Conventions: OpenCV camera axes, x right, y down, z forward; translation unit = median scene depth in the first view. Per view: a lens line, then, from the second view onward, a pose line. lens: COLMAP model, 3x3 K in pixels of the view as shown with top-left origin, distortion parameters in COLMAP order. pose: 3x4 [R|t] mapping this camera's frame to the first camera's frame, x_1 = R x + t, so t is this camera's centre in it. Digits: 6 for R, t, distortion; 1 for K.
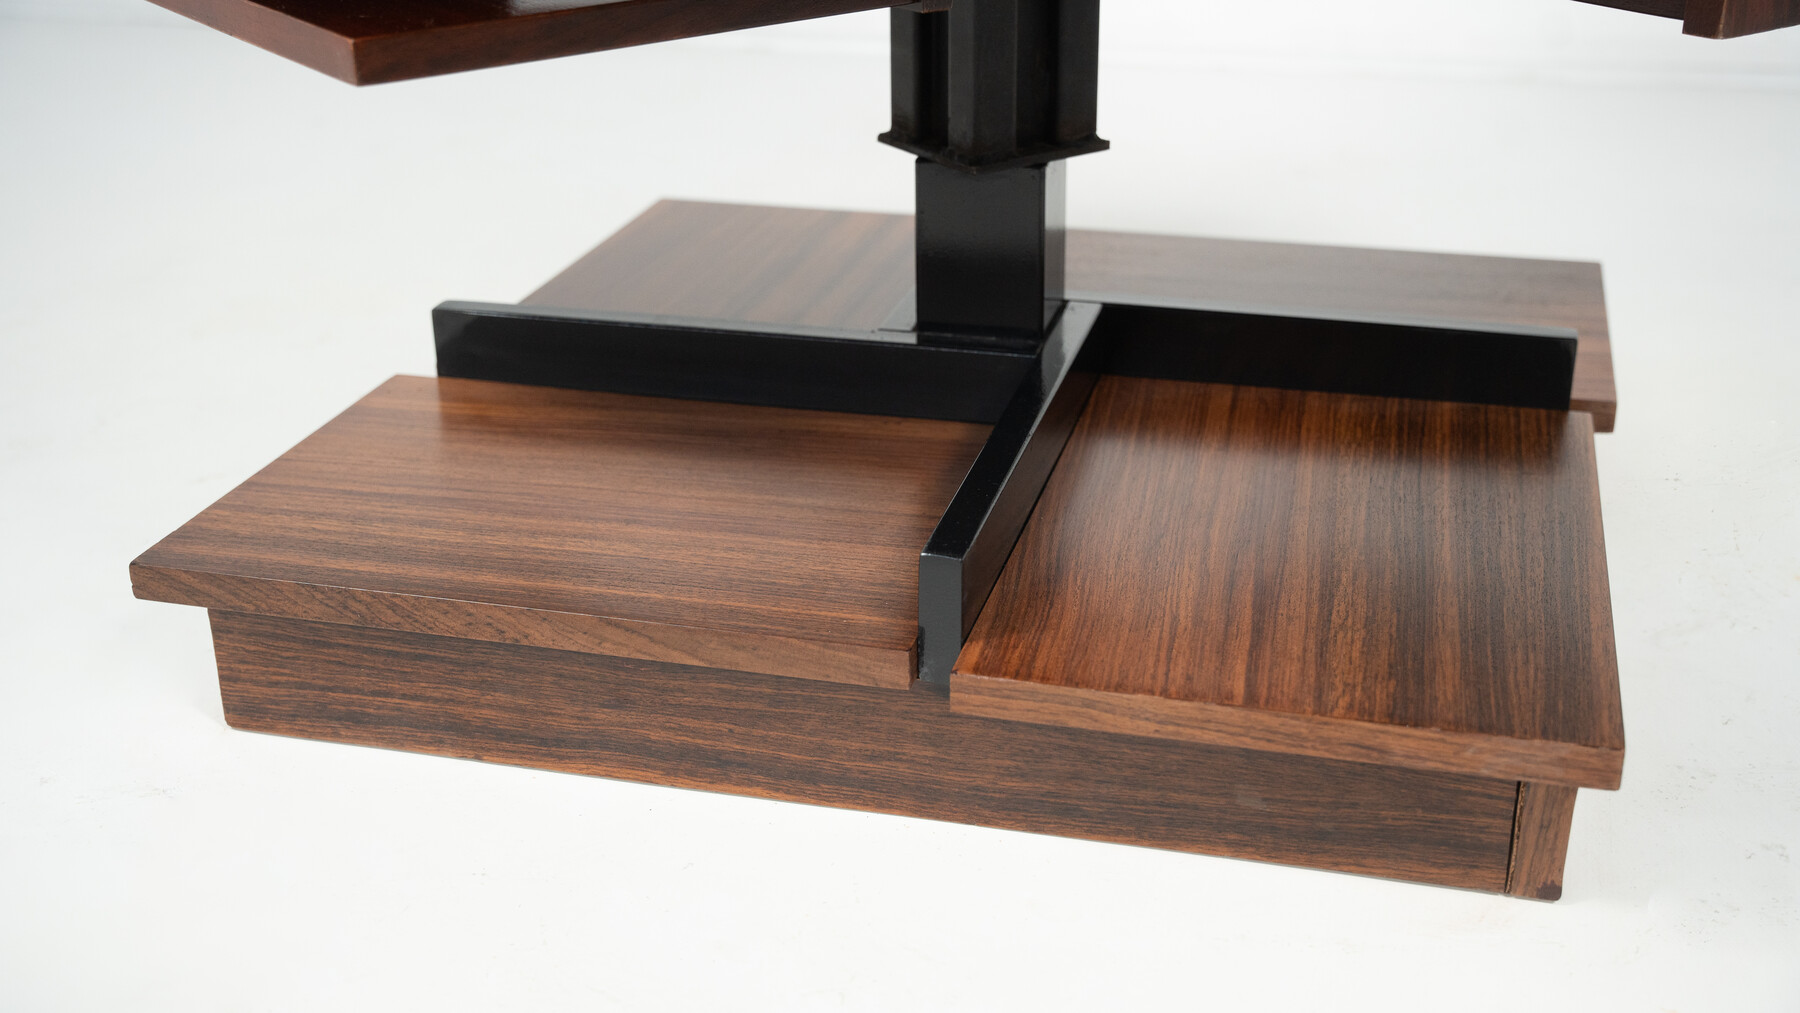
lens RADIAL K [[2203.1, 0, 895.9], [0, 2203.1, 414.3], [0, 0, 1]] dist [0.013206, 0.053524]
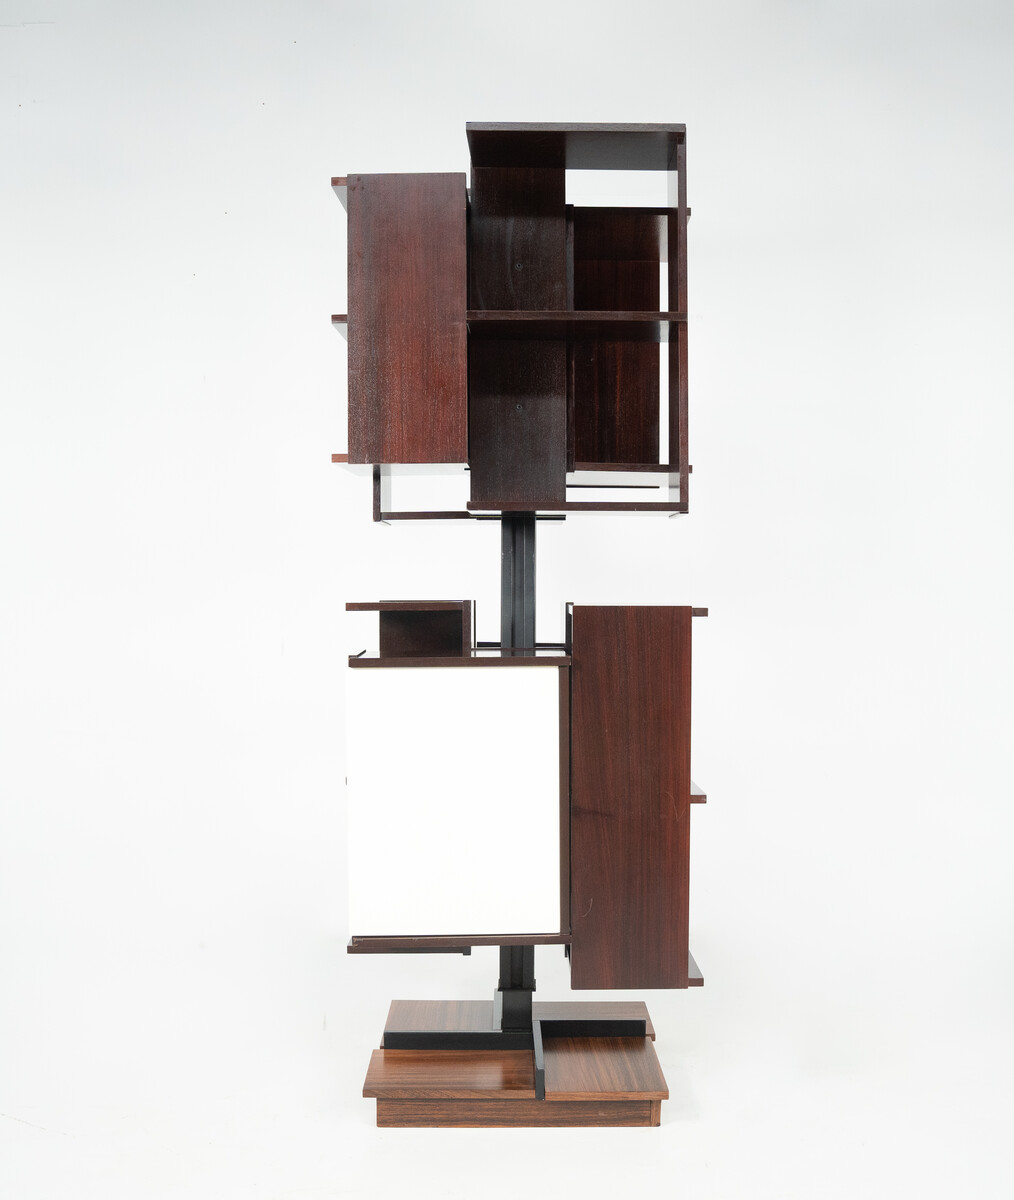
lens RADIAL K [[1646.5, 0, 507.0], [0, 1646.5, 600.0], [0, 0, 1]] dist [-0.018167, -0.834217]
pose [[0.961499, -0.002631, 0.274795, -0.999122], [0.086198, 0.952378, -0.292484, 0.116072], [-0.260939, 0.304910, 0.915937, -2.546767]]
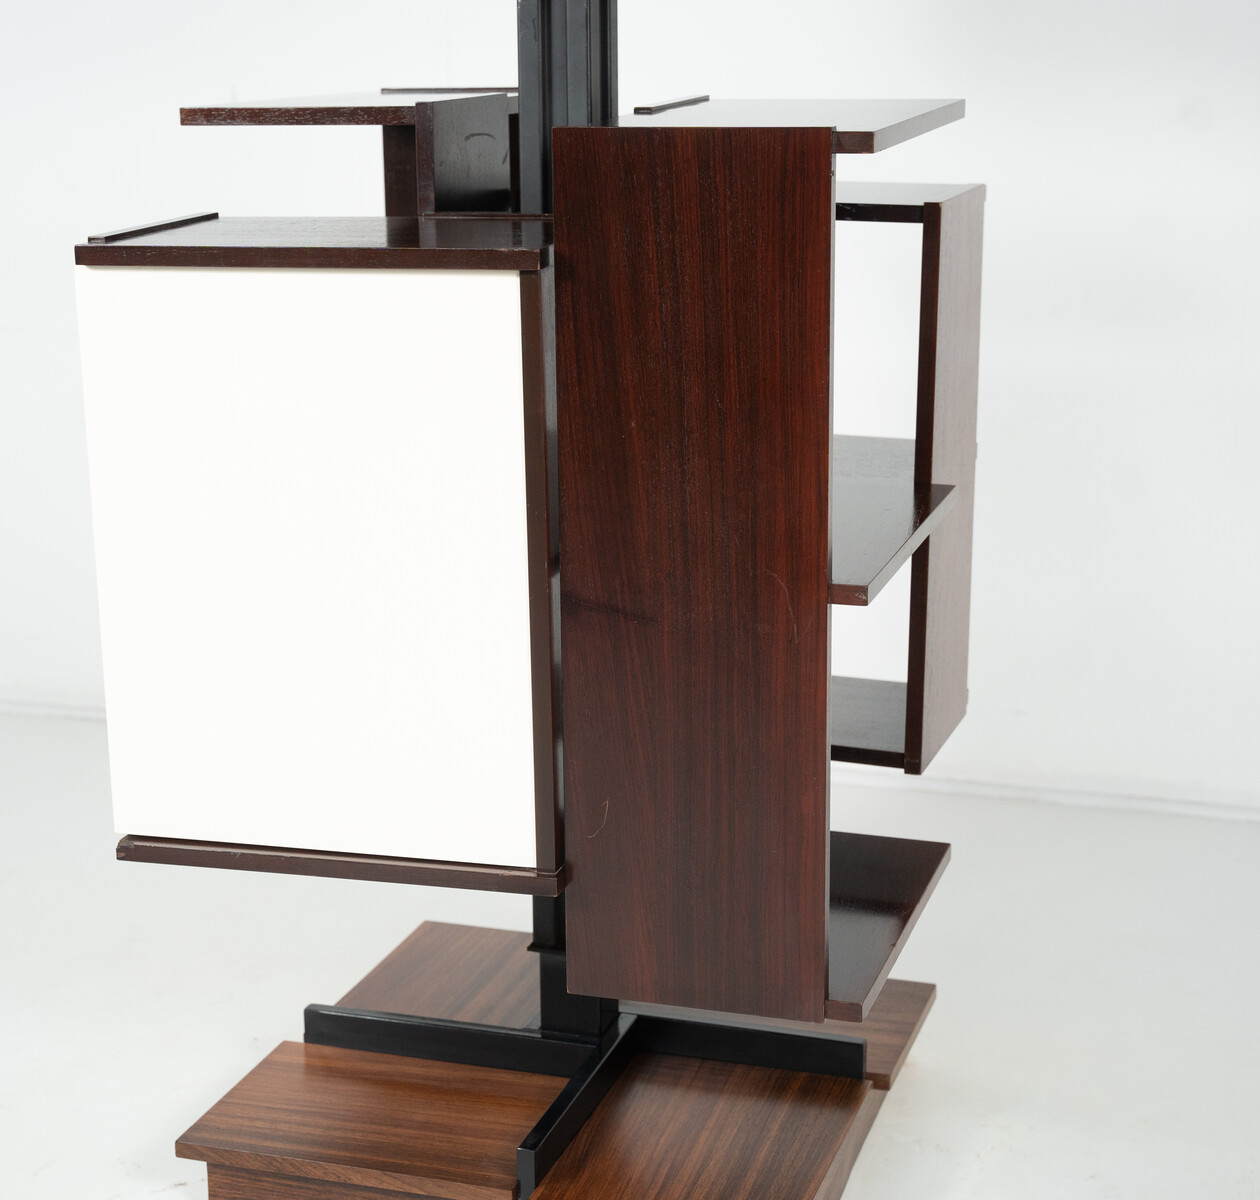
lens RADIAL K [[2496.2, 0, 566.8], [0, 2496.2, 599.1], [0, 0, 1]] dist [0.120469, -0.005416]
pose [[0.997820, 0.015670, -0.064103, 0.207537], [-0.023739, 0.991604, -0.127114, -0.164016], [0.061573, 0.128359, 0.989815, -1.588892]]
